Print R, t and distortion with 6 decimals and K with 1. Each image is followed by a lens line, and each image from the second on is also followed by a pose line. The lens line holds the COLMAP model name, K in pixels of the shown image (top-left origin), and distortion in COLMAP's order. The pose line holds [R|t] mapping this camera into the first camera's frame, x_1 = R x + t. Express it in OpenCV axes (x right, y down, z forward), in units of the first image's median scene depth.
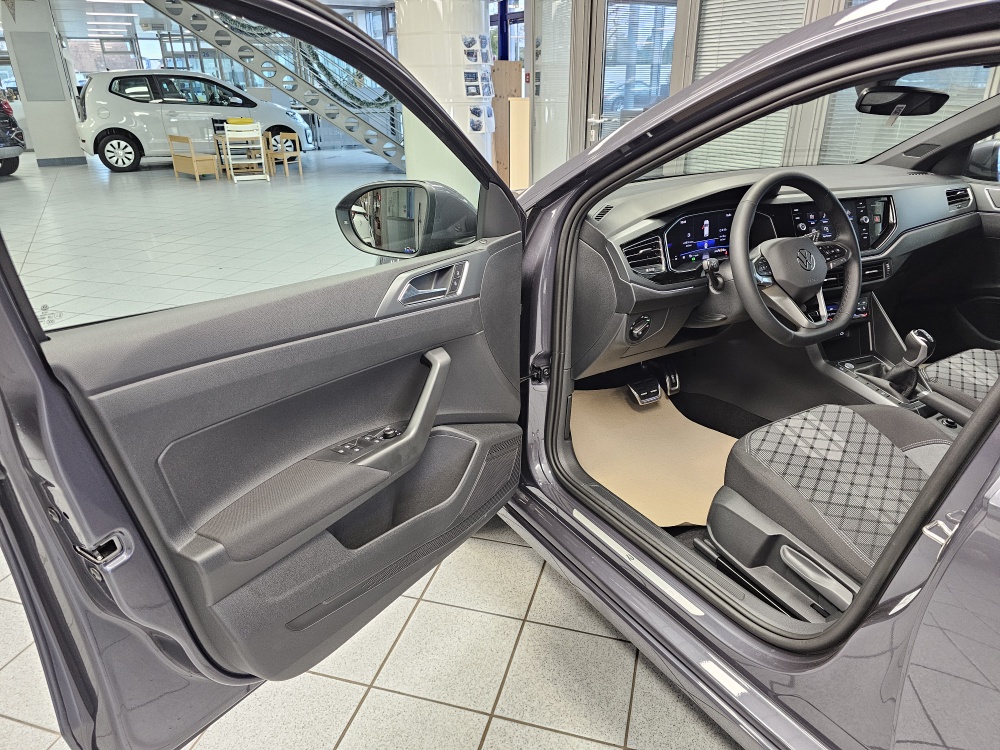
lens RADIAL K [[668.0, 0, 506.7], [0, 668.0, 372.2], [0, 0, 1]] dist [0.040188, -0.021350]
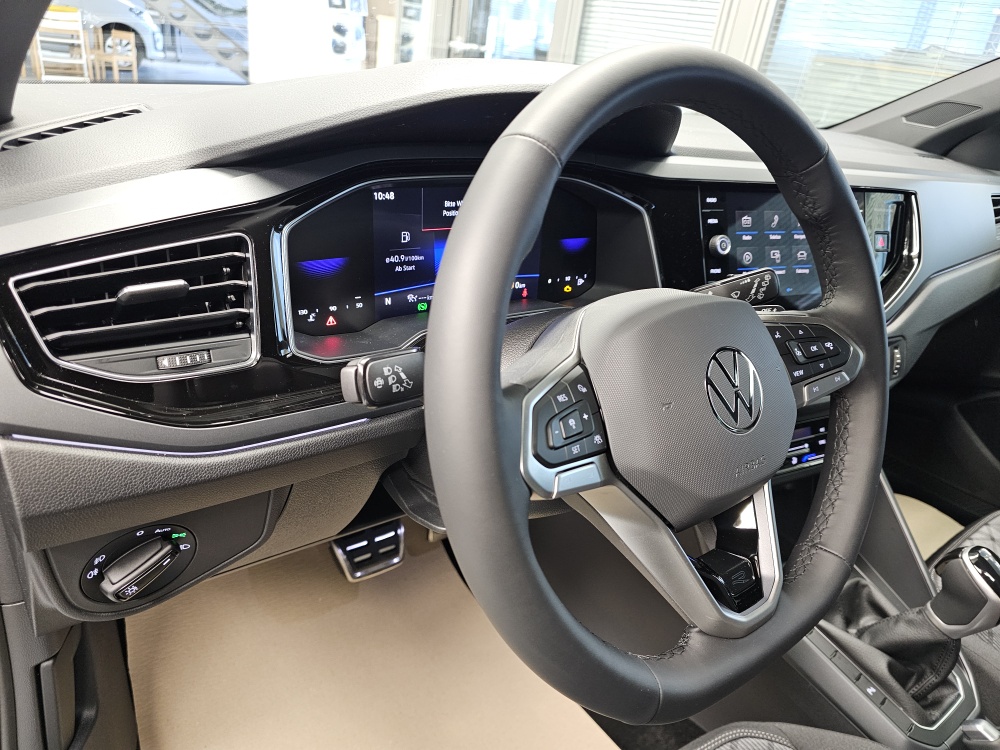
lens RADIAL K [[668.0, 0, 489.7], [0, 668.0, 379.9], [0, 0, 1]] dist [0.040188, -0.021350]
pose [[0.988539, 0.081380, 0.127152, 0.271274], [-0.089513, 0.994200, 0.059612, -0.154368], [-0.121564, -0.070311, 0.990090, 0.646250]]
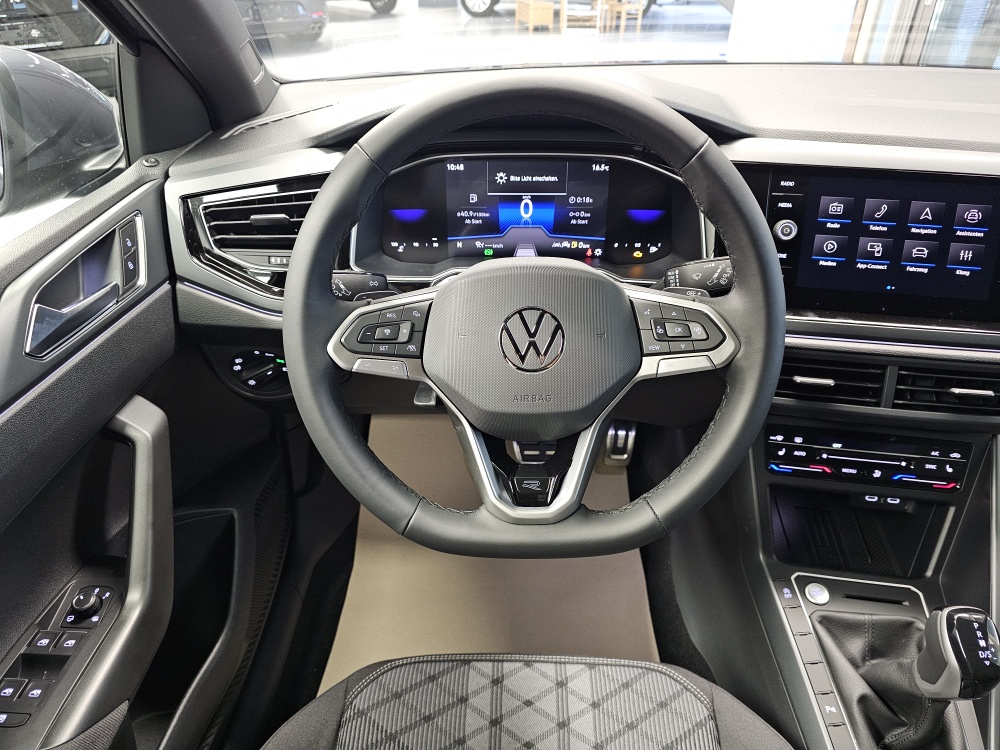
lens RADIAL K [[668.0, 0, 503.9], [0, 668.0, 369.2], [0, 0, 1]] dist [0.040188, -0.021350]
pose [[0.843667, 0.301825, -0.443990, 0.514410], [-0.221408, 0.949007, 0.224418, -0.197249], [0.489084, -0.091031, 0.867473, 0.596570]]
